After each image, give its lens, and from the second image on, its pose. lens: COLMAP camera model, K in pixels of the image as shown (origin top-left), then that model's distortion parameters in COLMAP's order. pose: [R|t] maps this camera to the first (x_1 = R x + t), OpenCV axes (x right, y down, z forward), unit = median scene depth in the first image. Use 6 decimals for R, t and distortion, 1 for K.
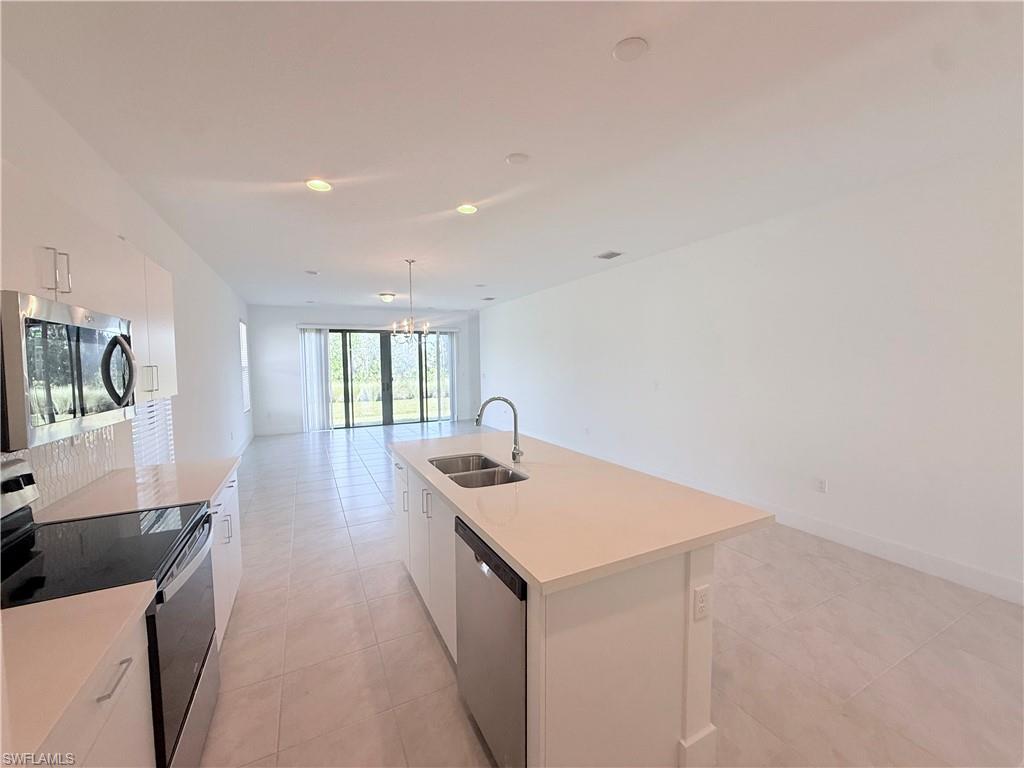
lens RADIAL K [[408.6, 0, 509.0], [0, 408.6, 385.4], [0, 0, 1]] dist [-0.006252, 0.000588]
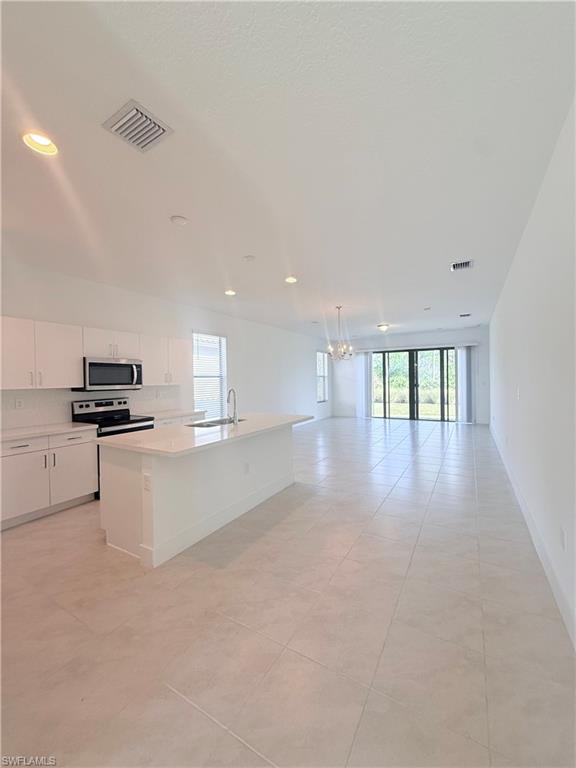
lens RADIAL K [[306.5, 0, 286.8], [0, 306.5, 381.7], [0, 0, 1]] dist [-0.006252, 0.000588]
pose [[0.503854, 0.015343, -0.863653, 0.376169], [-0.042689, 0.999063, -0.007156, -0.003241], [0.862734, 0.040474, 0.504036, 0.143213]]
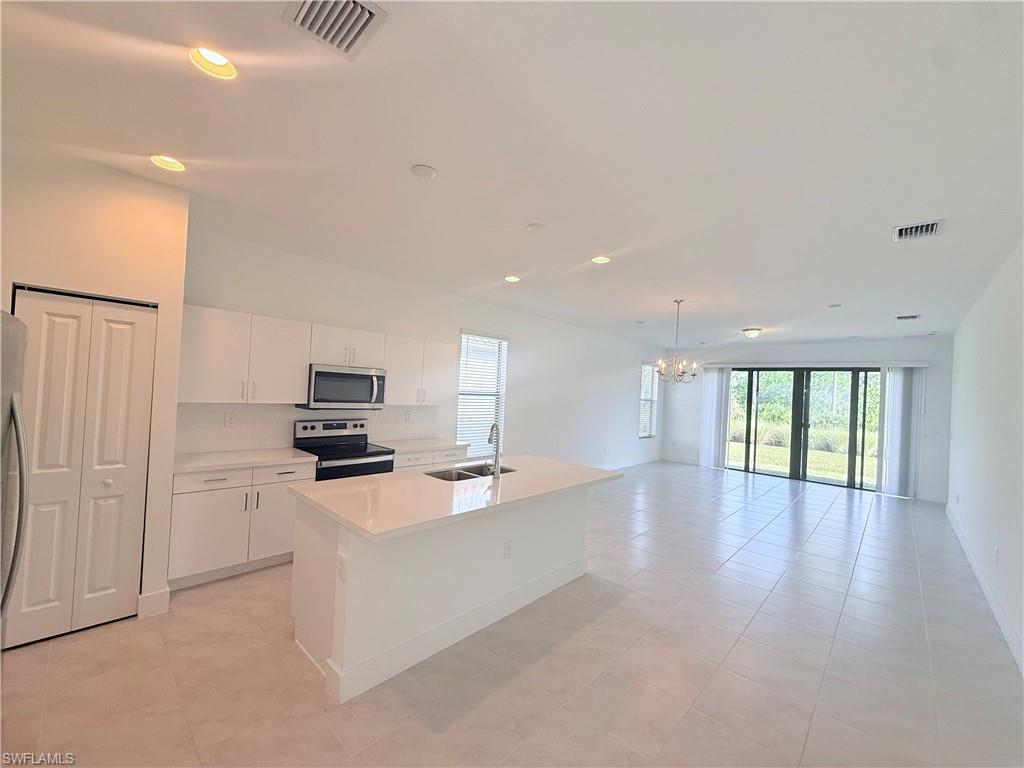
lens RADIAL K [[408.6, 0, 507.4], [0, 408.6, 386.0], [0, 0, 1]] dist [-0.006252, 0.000588]
pose [[0.295621, 0.019846, -0.955099, 0.338575], [-0.108609, 0.994000, -0.012963, -0.020481], [0.949111, 0.107565, 0.296003, 0.180741]]
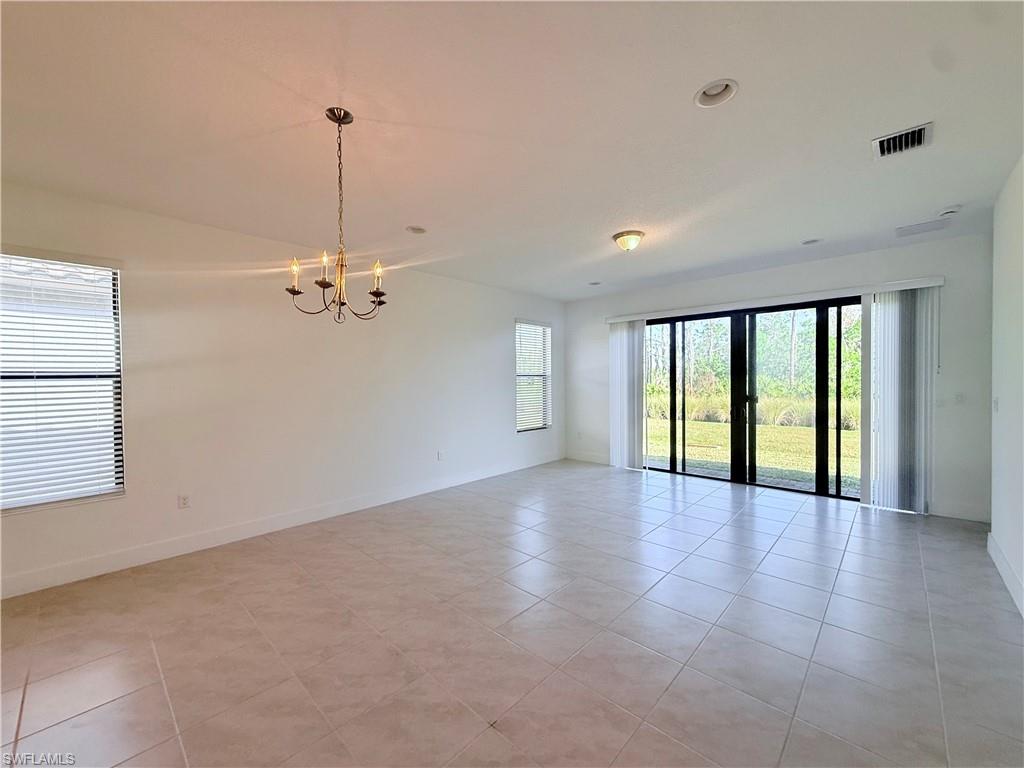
lens RADIAL K [[408.6, 0, 514.0], [0, 408.6, 384.9], [0, 0, 1]] dist [-0.006252, 0.000588]
pose [[0.325772, 0.024883, -0.945121, 0.119131], [-0.052981, 0.998563, 0.008028, -0.024085], [0.943963, 0.047458, 0.326622, 0.562063]]
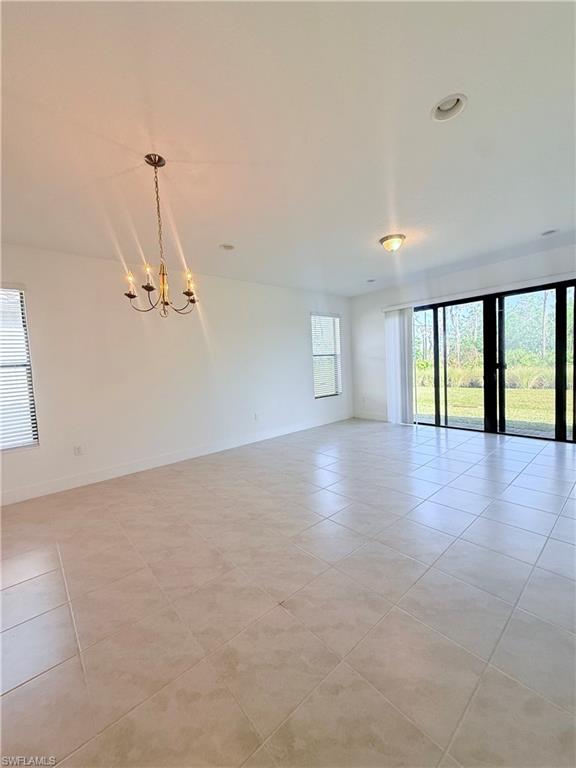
lens RADIAL K [[306.5, 0, 289.0], [0, 306.5, 381.0], [0, 0, 1]] dist [-0.006252, 0.000588]
pose [[0.233774, 0.063500, -0.970215, 0.122038], [-0.012899, 0.997980, 0.062210, -0.019776], [0.972205, -0.002028, 0.234121, 0.577390]]
